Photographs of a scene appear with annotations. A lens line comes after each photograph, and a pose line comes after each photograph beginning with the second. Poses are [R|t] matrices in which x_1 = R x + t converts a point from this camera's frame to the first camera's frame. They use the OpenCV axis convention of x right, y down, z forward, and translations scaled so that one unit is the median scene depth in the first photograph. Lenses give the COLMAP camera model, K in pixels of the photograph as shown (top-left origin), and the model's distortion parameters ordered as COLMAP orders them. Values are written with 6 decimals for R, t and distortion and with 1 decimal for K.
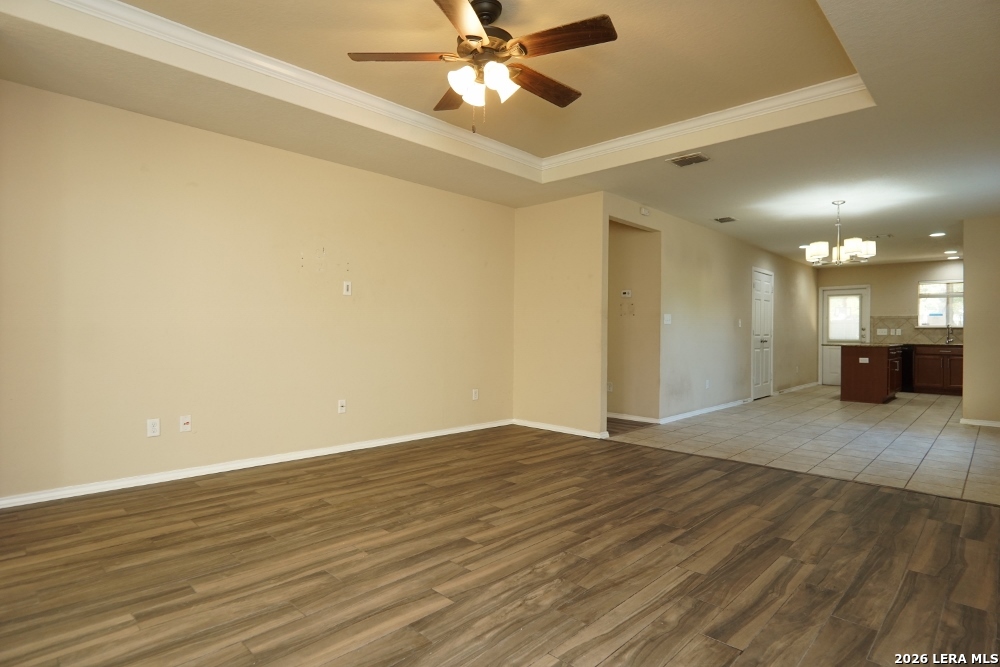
lens RADIAL K [[532.6, 0, 501.5], [0, 532.6, 331.7], [0, 0, 1]] dist [-0.035538, 0.010824]
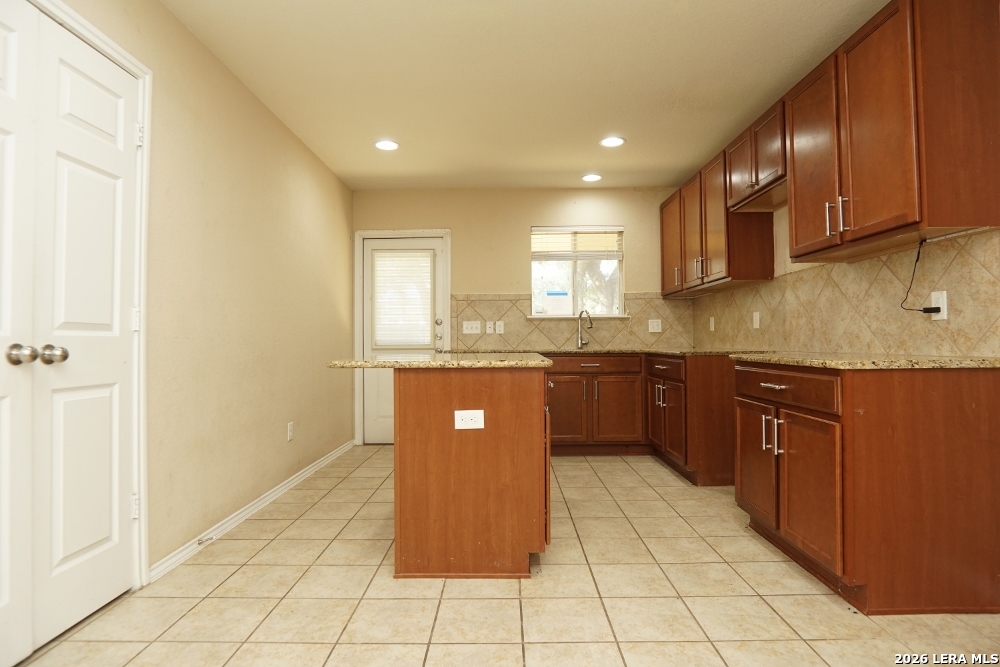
lens RADIAL K [[532.6, 0, 501.5], [0, 532.6, 331.7], [0, 0, 1]] dist [-0.035538, 0.010824]
pose [[0.725264, -0.000553, 0.688471, 0.414951], [0.012732, 0.999839, -0.012608, 0.011017], [-0.688353, 0.017910, 0.725155, 0.636187]]
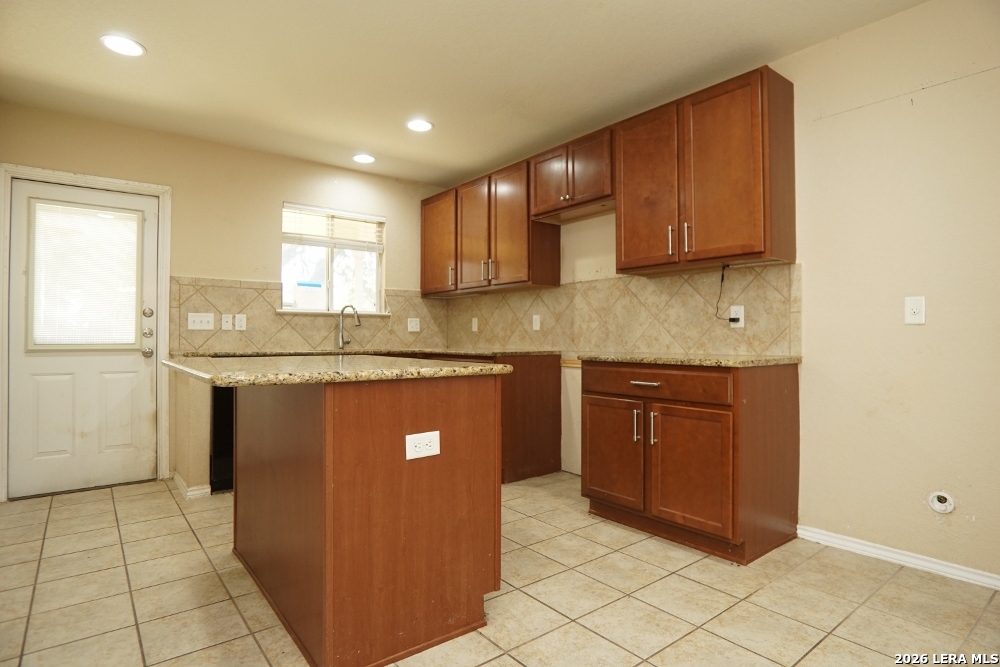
lens RADIAL K [[532.6, 0, 501.5], [0, 532.6, 331.7], [0, 0, 1]] dist [-0.035538, 0.010824]
pose [[0.129392, 0.004161, 0.991585, 0.393273], [-0.000206, 0.999991, -0.004170, 0.009266], [-0.991593, 0.000335, 0.129392, 0.756664]]
